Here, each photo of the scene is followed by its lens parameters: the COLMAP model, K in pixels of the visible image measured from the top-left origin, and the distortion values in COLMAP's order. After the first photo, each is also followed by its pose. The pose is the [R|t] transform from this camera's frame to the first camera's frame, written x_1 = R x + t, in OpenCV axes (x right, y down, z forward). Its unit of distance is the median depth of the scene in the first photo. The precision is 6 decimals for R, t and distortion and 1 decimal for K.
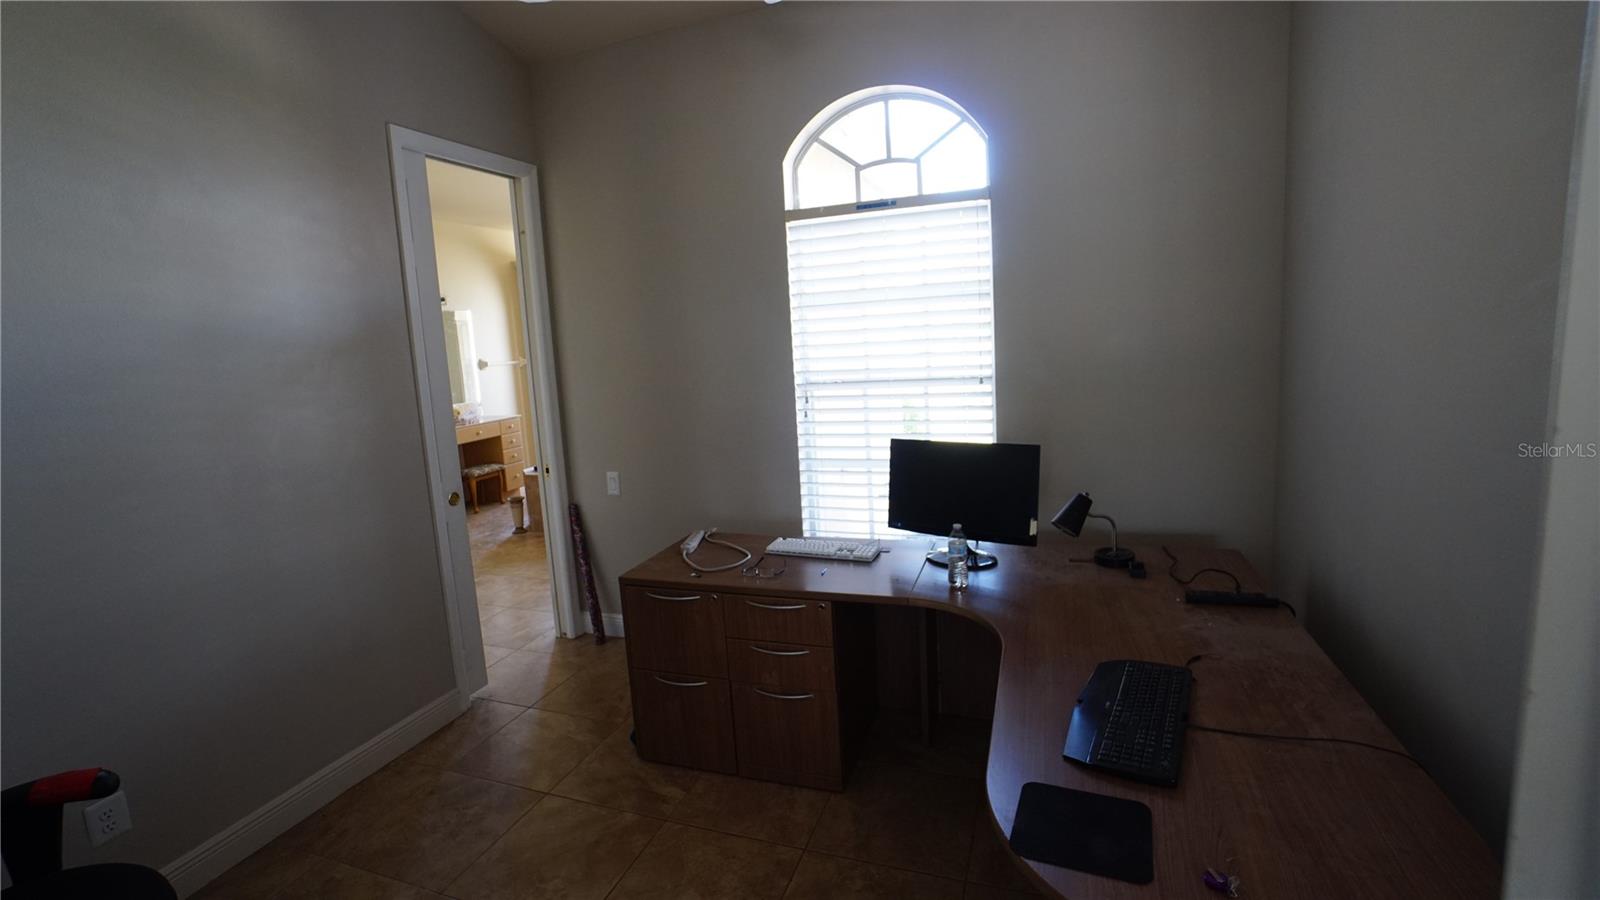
lens RADIAL K [[695.6, 0, 791.7], [0, 695.6, 436.6], [0, 0, 1]] dist [-0.037446, 0.000454]
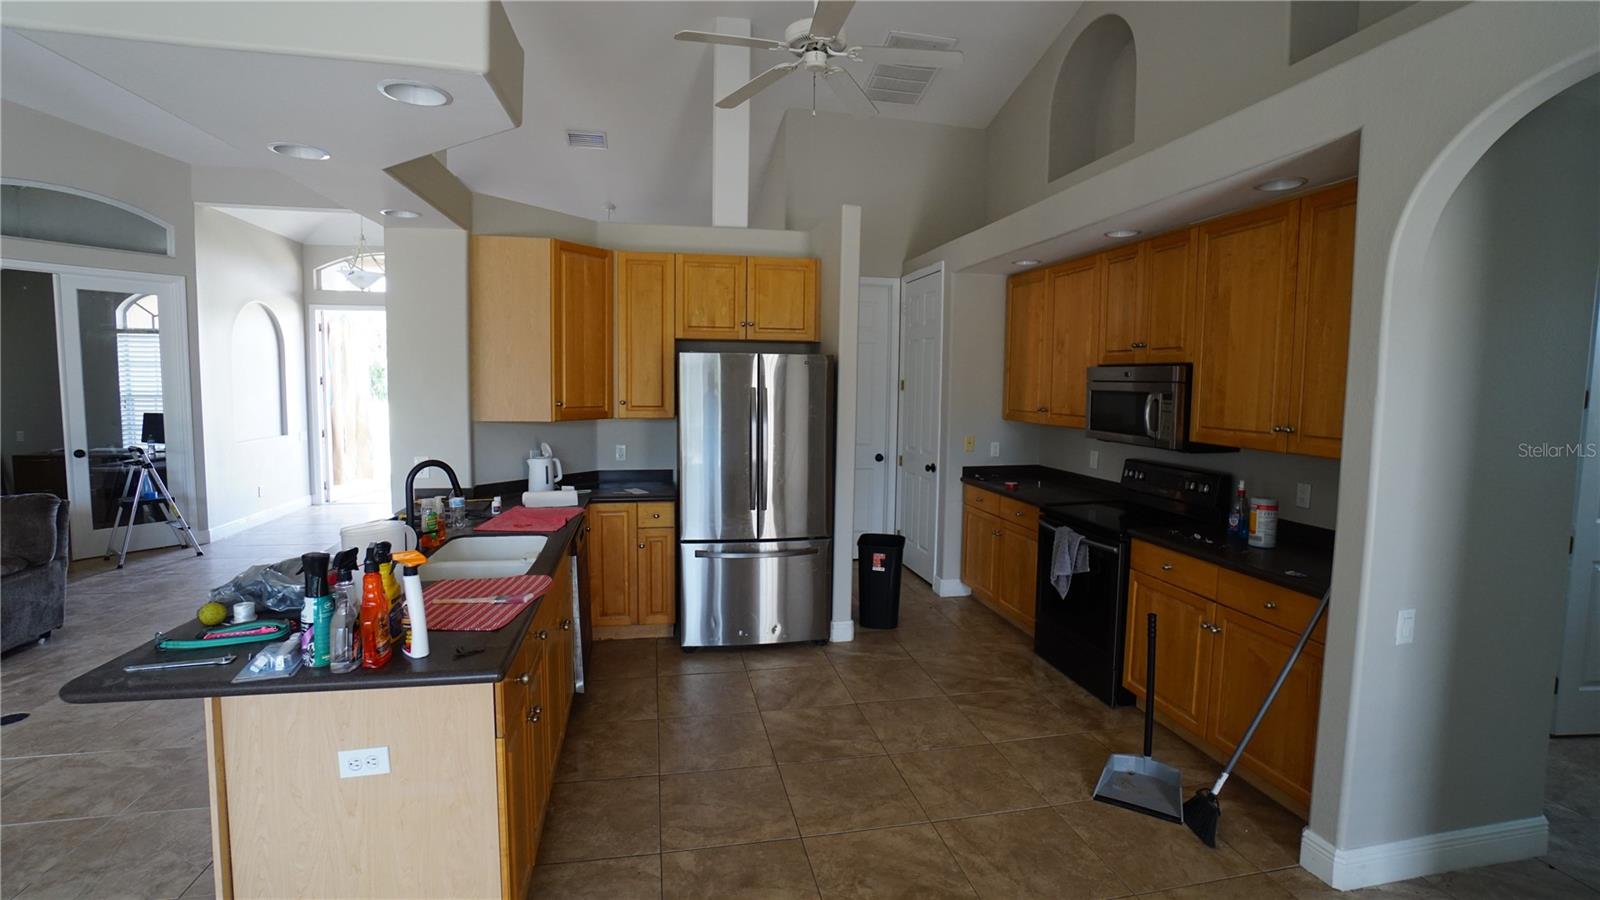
lens RADIAL K [[695.6, 0, 791.7], [0, 695.6, 436.6], [0, 0, 1]] dist [-0.037446, 0.000454]
pose [[0.854749, 0.023818, 0.518495, 0.867728], [0.016611, 0.997180, -0.073190, 0.305700], [-0.518776, 0.071172, 0.851943, -2.442335]]
